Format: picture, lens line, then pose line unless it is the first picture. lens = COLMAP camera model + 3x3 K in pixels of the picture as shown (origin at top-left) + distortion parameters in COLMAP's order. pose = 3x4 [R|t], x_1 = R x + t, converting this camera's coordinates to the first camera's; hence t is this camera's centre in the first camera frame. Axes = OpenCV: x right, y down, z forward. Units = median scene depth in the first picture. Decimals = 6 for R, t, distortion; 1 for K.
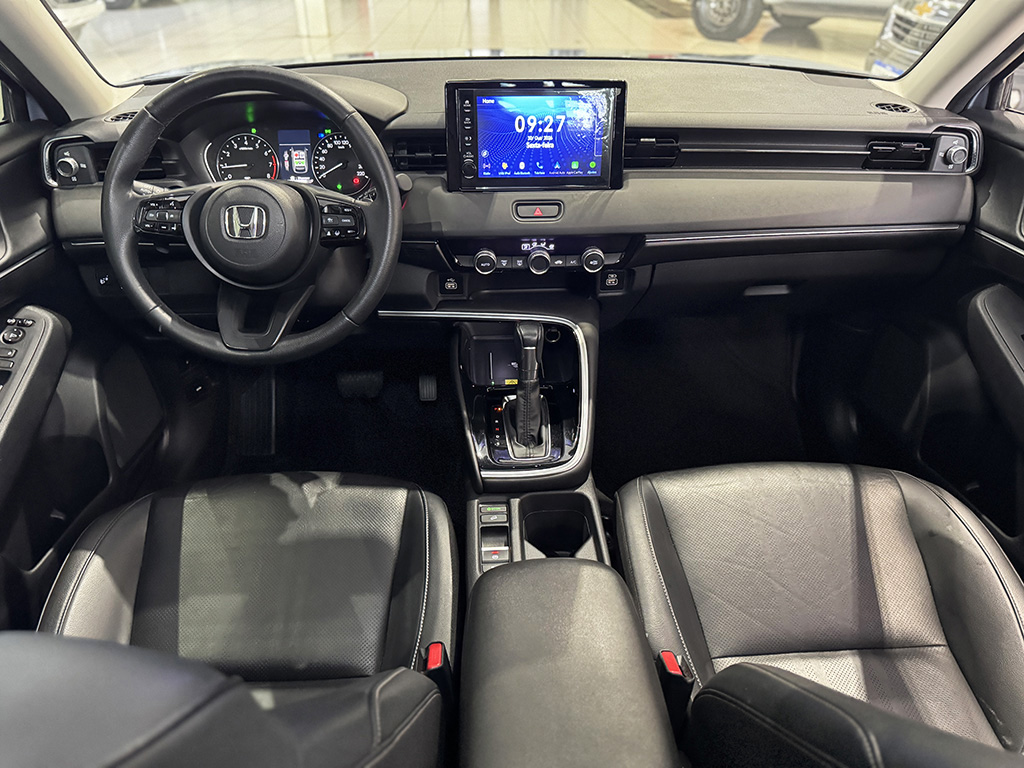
lens RADIAL K [[736.0, 0, 505.6], [0, 736.0, 392.3], [0, 0, 1]] dist [0.044082, -0.067352]
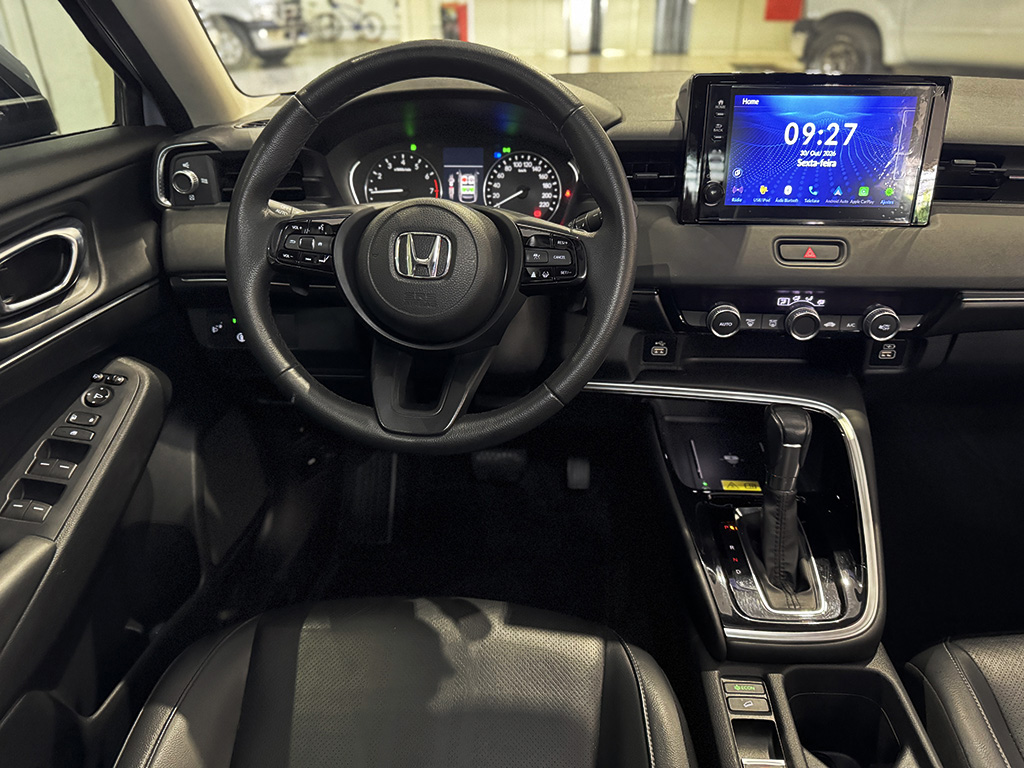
lens RADIAL K [[736.0, 0, 506.7], [0, 736.0, 392.8], [0, 0, 1]] dist [0.044082, -0.067352]
pose [[0.994279, 0.044225, -0.097230, -0.168300], [-0.051972, 0.995547, -0.078642, -0.040441], [0.093319, 0.083245, 0.992150, 0.274102]]
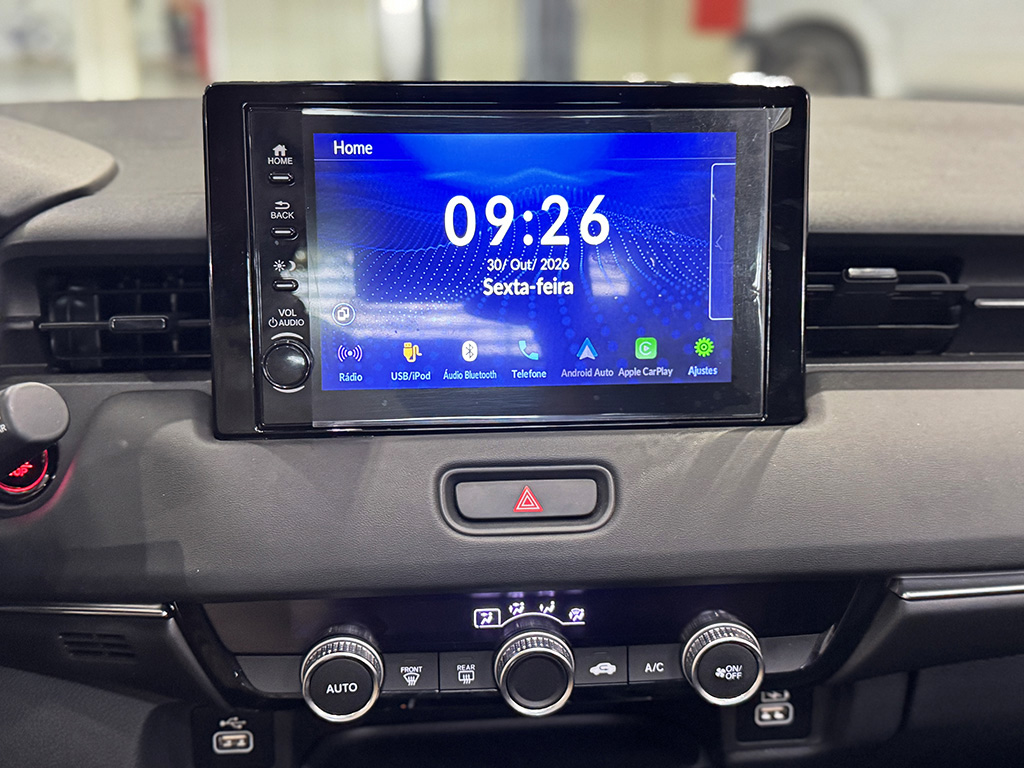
lens RADIAL K [[1267.0, 0, 520.2], [0, 1267.0, 393.8], [0, 0, 1]] dist [0.072808, 0.000000]
pose [[0.999040, -0.011190, 0.042352, 0.020569], [0.022339, 0.961805, -0.272824, -0.149293], [-0.037681, 0.273508, 0.961131, 0.507544]]
